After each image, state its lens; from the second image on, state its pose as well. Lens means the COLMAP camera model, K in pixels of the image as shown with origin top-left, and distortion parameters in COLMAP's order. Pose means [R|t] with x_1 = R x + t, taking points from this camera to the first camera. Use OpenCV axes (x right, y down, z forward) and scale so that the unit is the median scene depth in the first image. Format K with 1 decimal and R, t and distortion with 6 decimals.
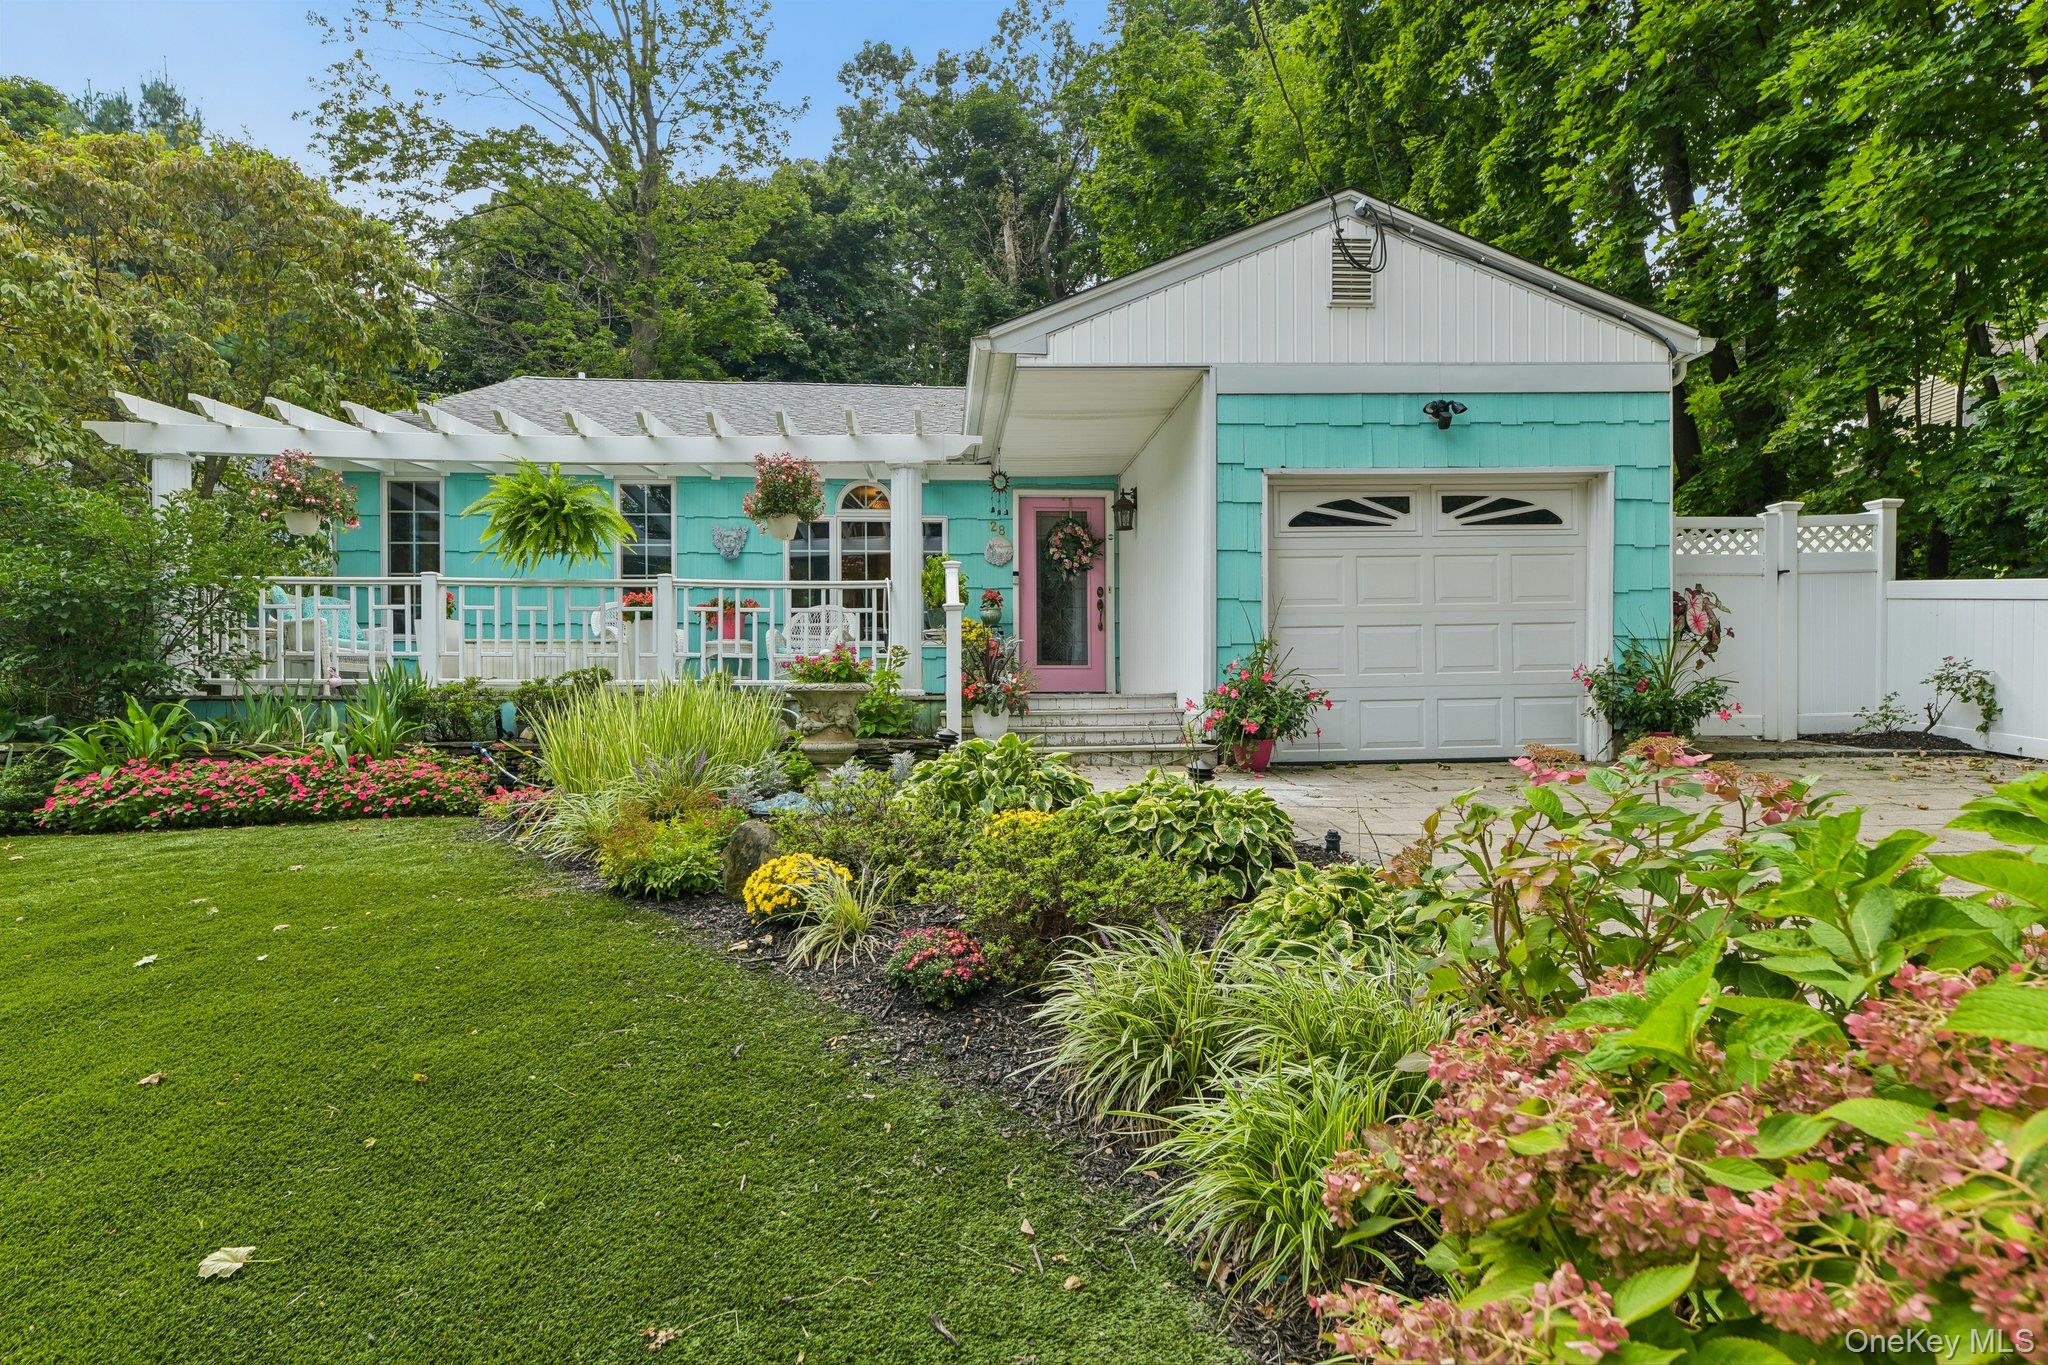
lens RADIAL K [[1248.2, 0, 1024.0], [0, 1248.2, 682.5], [0, 0, 1]] dist [0.014650, -0.001951]
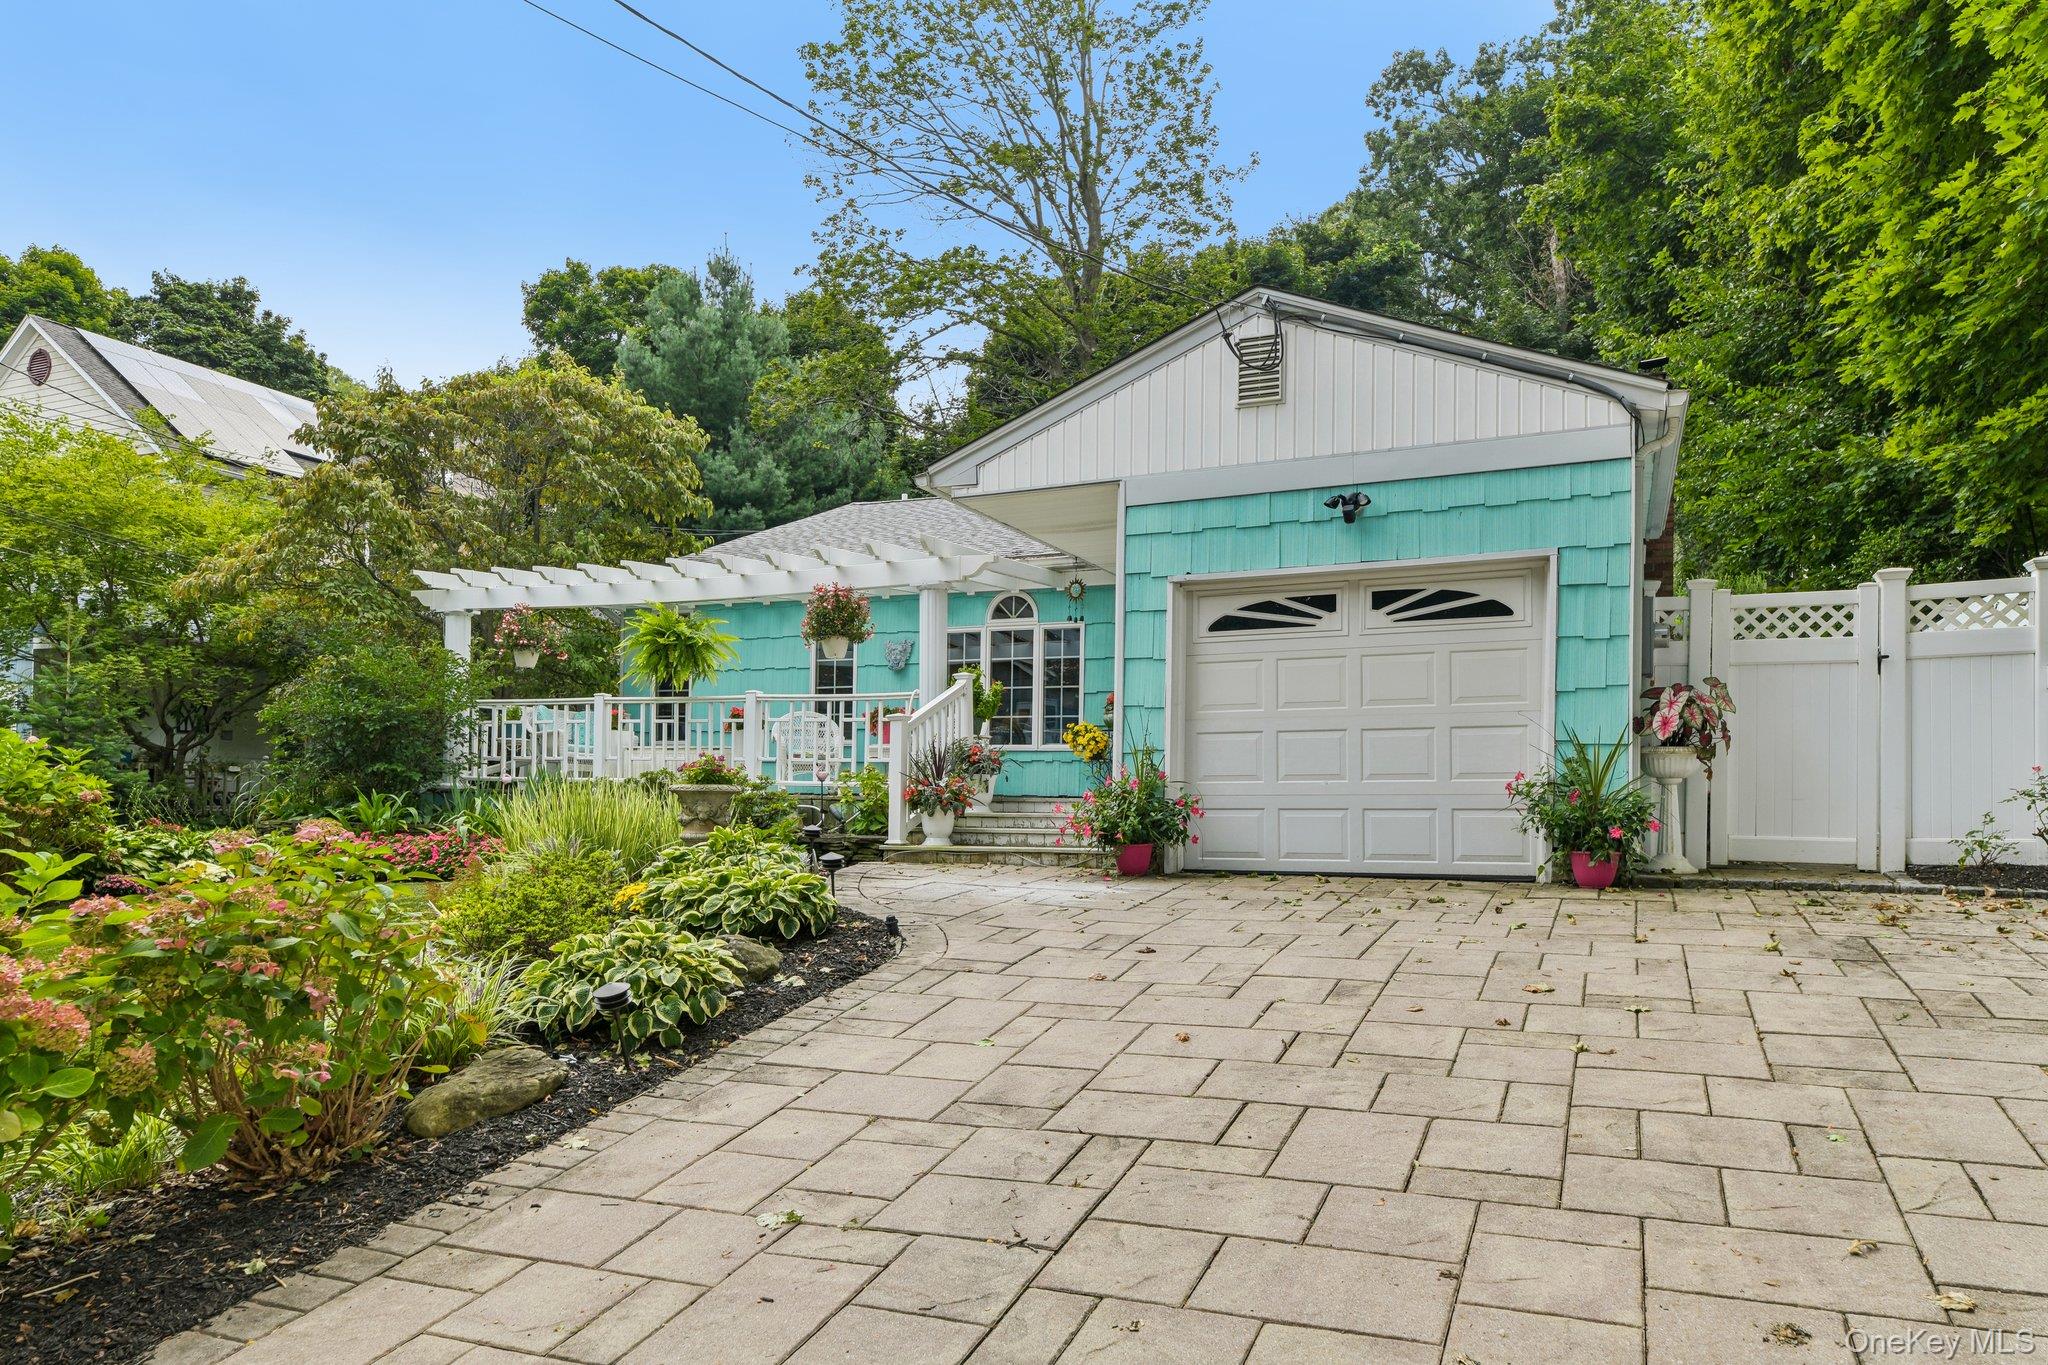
lens RADIAL K [[1495.8, 0, 1027.9], [0, 1495.8, 741.9], [0, 0, 1]] dist [0.010435, -0.000382]
pose [[0.867177, -0.003118, -0.497991, 0.663368], [-0.011180, 0.999606, -0.025727, -0.005304], [0.497875, 0.027878, 0.866800, -0.093561]]
